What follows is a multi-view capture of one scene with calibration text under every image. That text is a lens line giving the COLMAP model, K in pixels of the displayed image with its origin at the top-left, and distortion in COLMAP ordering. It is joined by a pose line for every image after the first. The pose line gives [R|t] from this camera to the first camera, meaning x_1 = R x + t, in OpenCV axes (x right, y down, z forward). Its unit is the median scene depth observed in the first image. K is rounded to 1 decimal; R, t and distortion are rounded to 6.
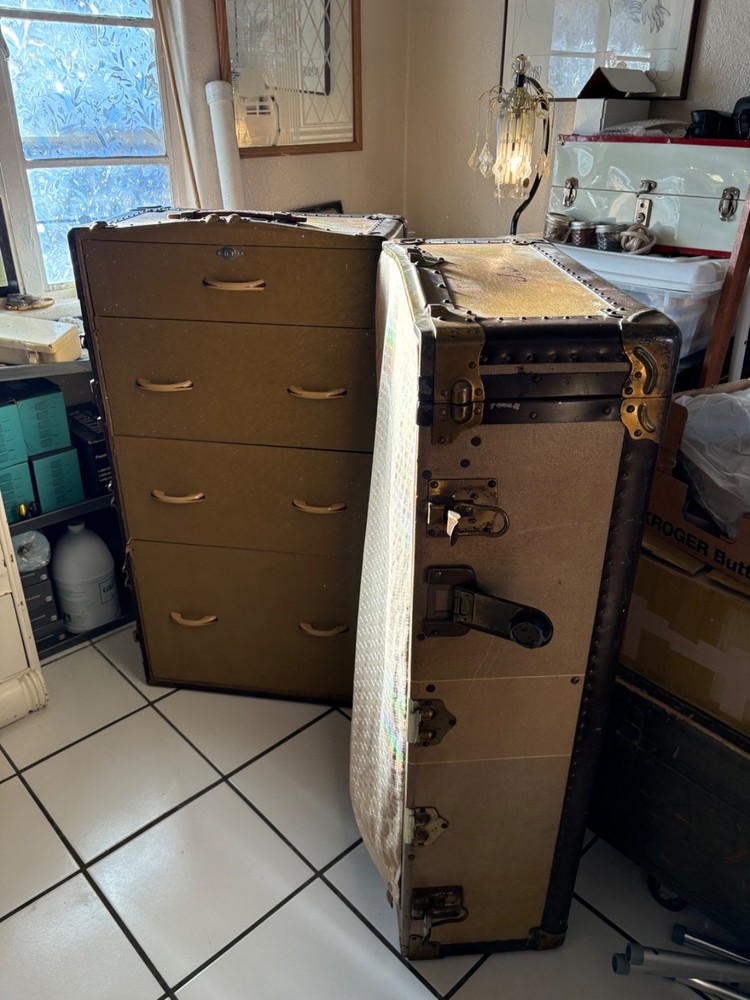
lens RADIAL K [[770.8, 0, 391.0], [0, 770.8, 507.9], [0, 0, 1]] dist [0.048821, -0.056988]
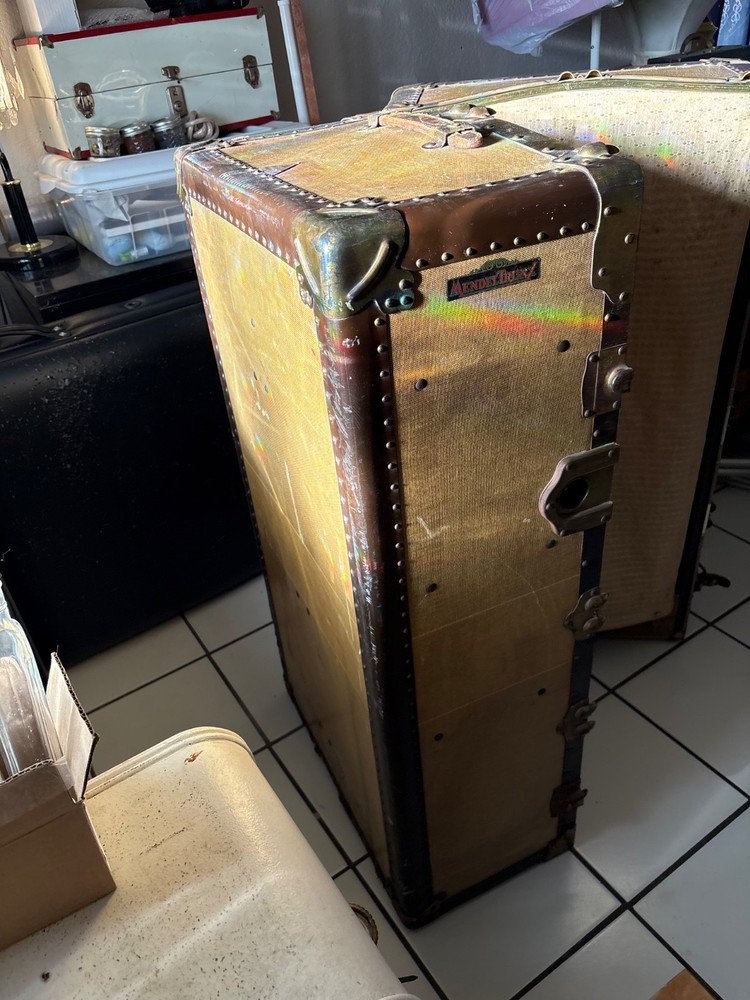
lens RADIAL K [[770.8, 0, 360.2], [0, 770.8, 503.5], [0, 0, 1]] dist [0.048821, -0.056988]
pose [[0.182823, -0.565238, 0.804414, -0.769067], [0.535744, 0.743328, 0.400553, -0.303369], [-0.824351, 0.357730, 0.438720, 0.628206]]
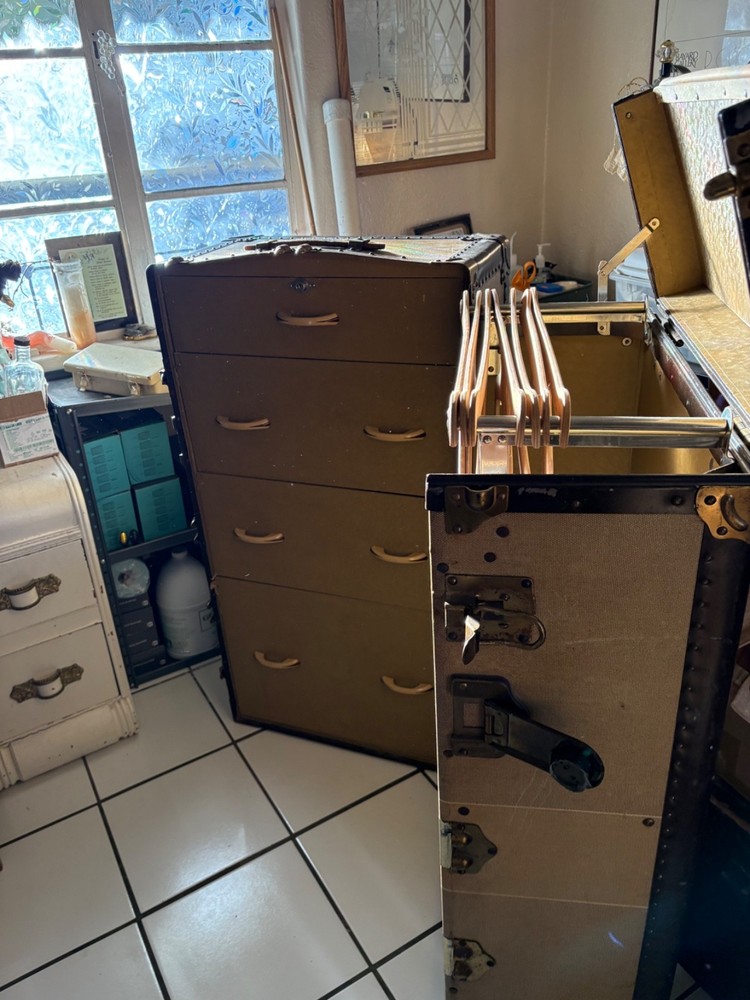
lens RADIAL K [[770.8, 0, 378.3], [0, 770.8, 505.4], [0, 0, 1]] dist [0.048821, -0.056988]
pose [[0.971962, 0.040118, -0.231689, 0.088907], [-0.041828, 0.999122, -0.002472, -0.055766], [0.231386, 0.012094, 0.972787, 0.100910]]
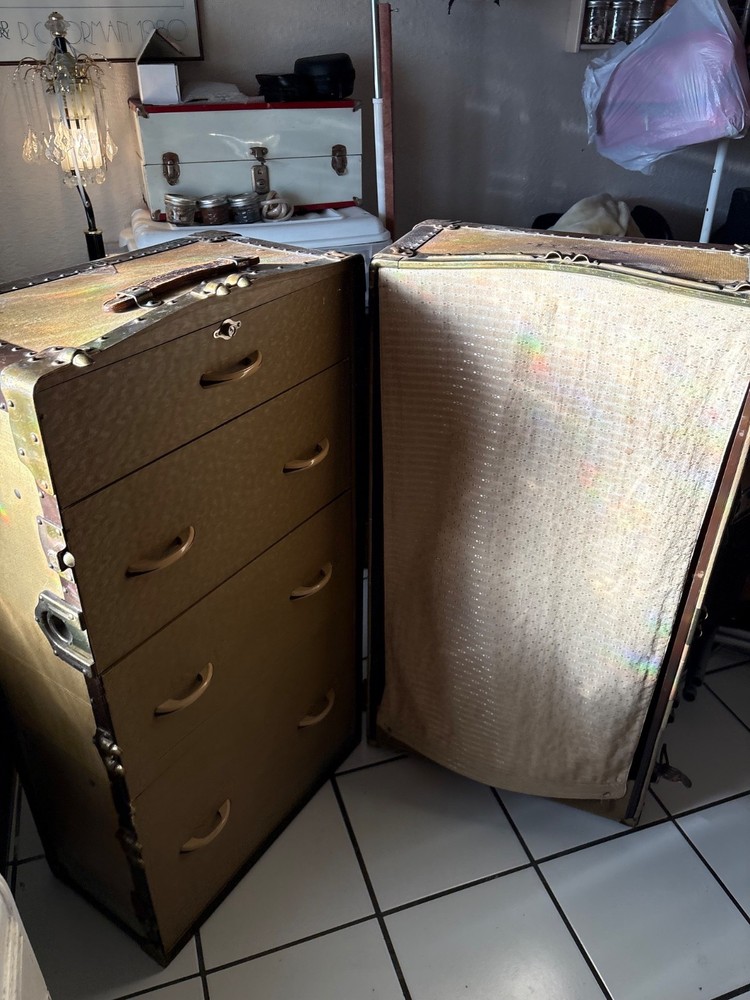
lens RADIAL K [[770.8, 0, 368.4], [0, 770.8, 495.0], [0, 0, 1]] dist [0.048821, -0.056988]
pose [[0.427151, -0.474288, 0.769800, -0.649840], [0.416431, 0.858902, 0.298114, -0.298770], [-0.802576, 0.193229, 0.564389, 0.440884]]
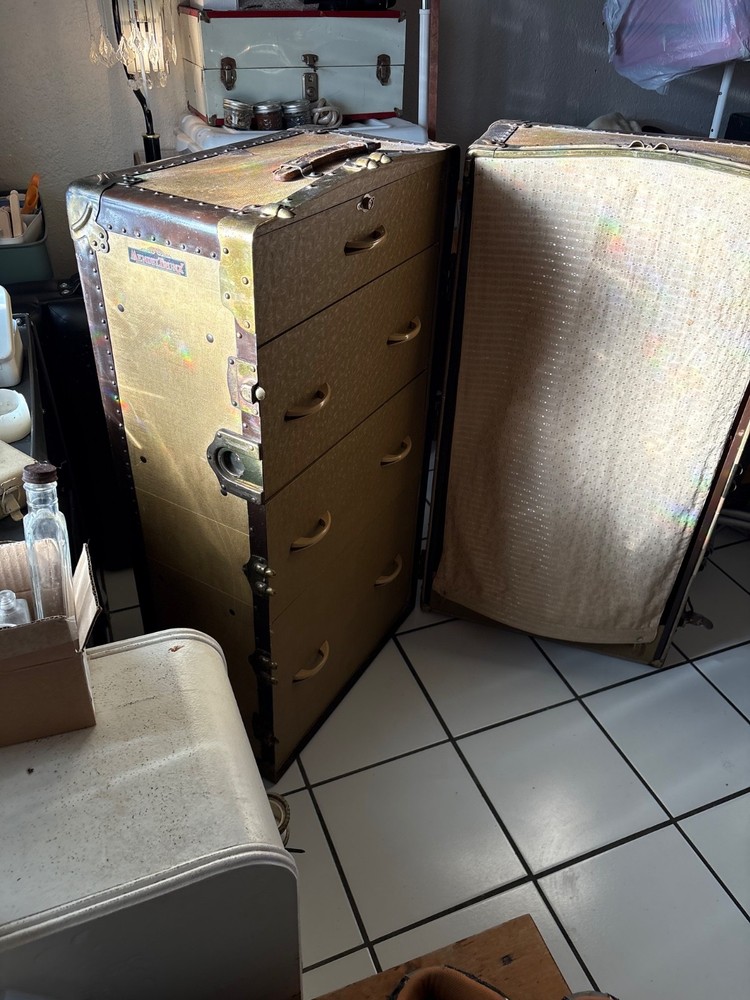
lens RADIAL K [[770.8, 0, 366.7], [0, 770.8, 496.2], [0, 0, 1]] dist [0.048821, -0.056988]
pose [[0.371886, -0.530111, 0.762025, -0.830846], [0.402639, 0.831777, 0.382137, -0.321484], [-0.836410, 0.164710, 0.522770, 0.525299]]
